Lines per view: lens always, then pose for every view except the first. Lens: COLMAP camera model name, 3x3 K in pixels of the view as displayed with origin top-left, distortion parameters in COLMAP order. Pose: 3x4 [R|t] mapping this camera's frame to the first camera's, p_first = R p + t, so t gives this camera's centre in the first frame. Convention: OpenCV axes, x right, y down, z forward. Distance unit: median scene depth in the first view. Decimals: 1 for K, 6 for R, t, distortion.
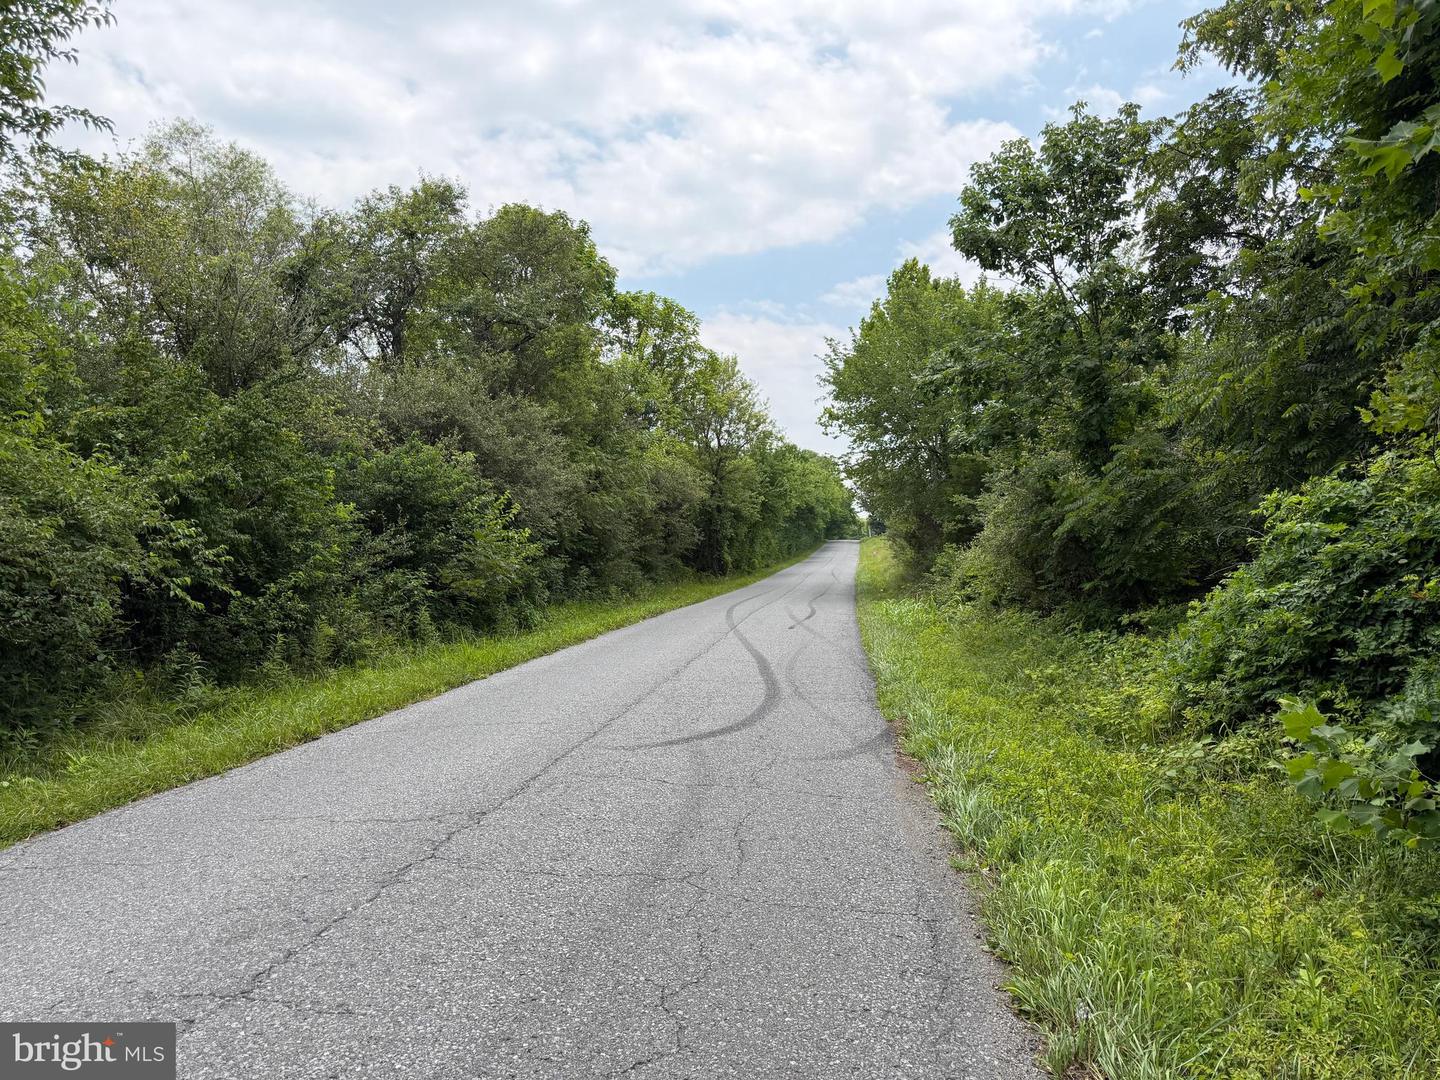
lens RADIAL K [[1012.1, 0, 720.0], [0, 1012.1, 540.0], [0, 0, 1]] dist [0.133363, -0.152471]
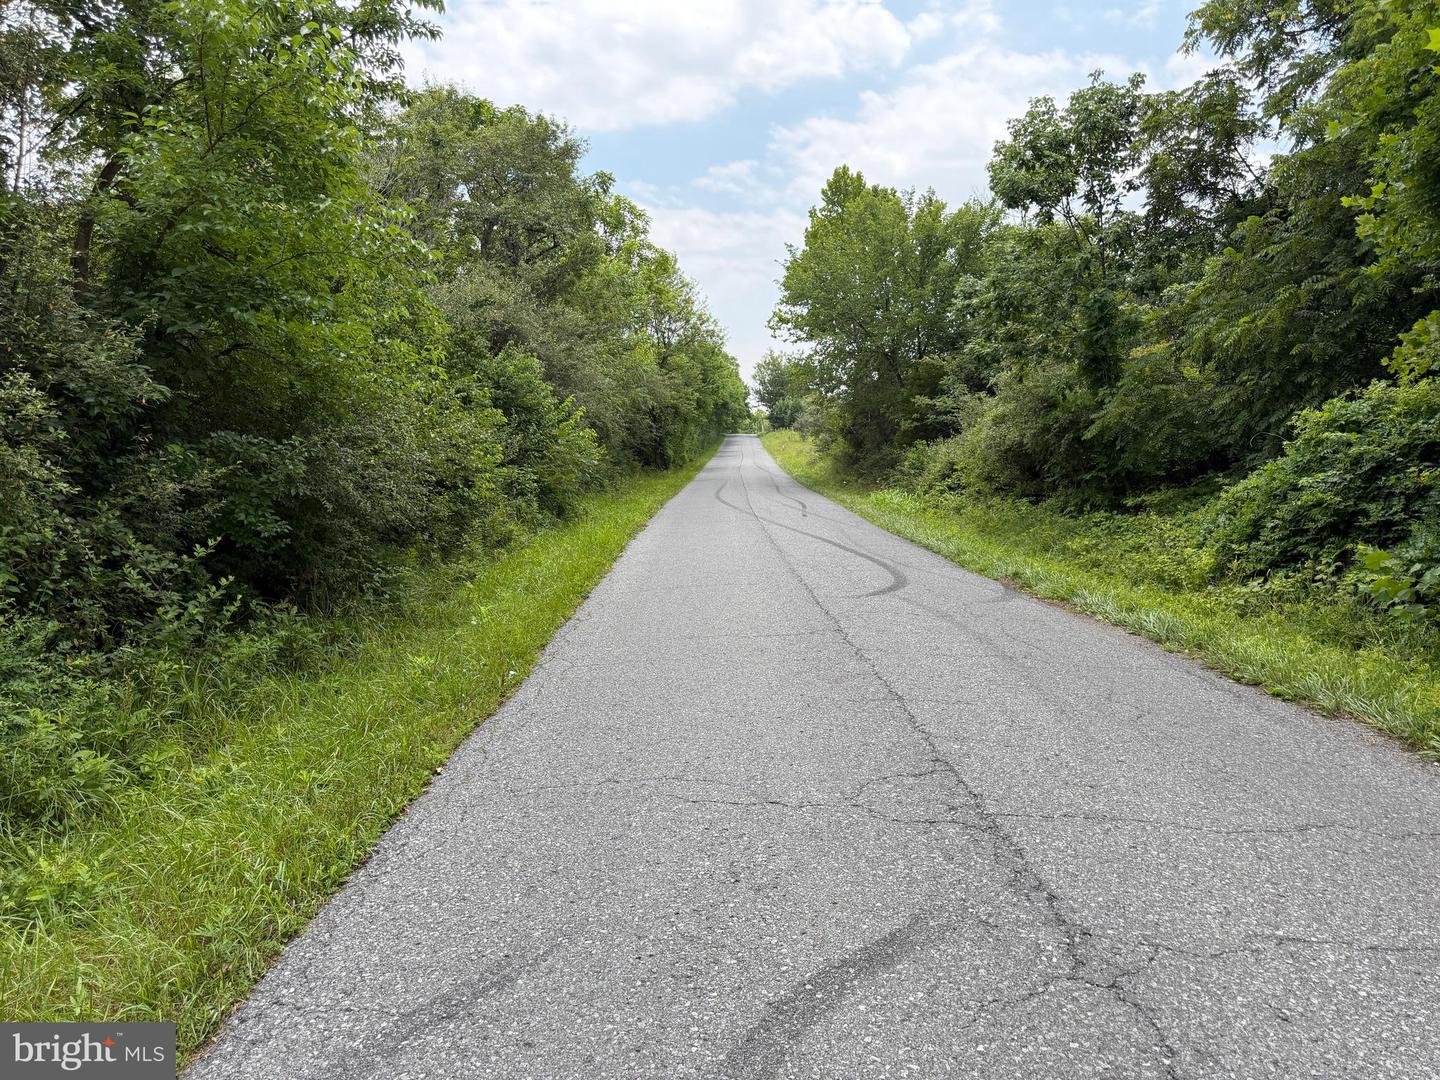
lens RADIAL K [[1024.8, 0, 720.0], [0, 1024.8, 540.0], [0, 0, 1]] dist [0.052567, -0.045699]
pose [[0.991455, -0.010941, 0.129990, -0.244354], [-0.002645, 0.994585, 0.103889, -0.007509], [-0.130423, -0.103345, 0.986058, -0.174959]]
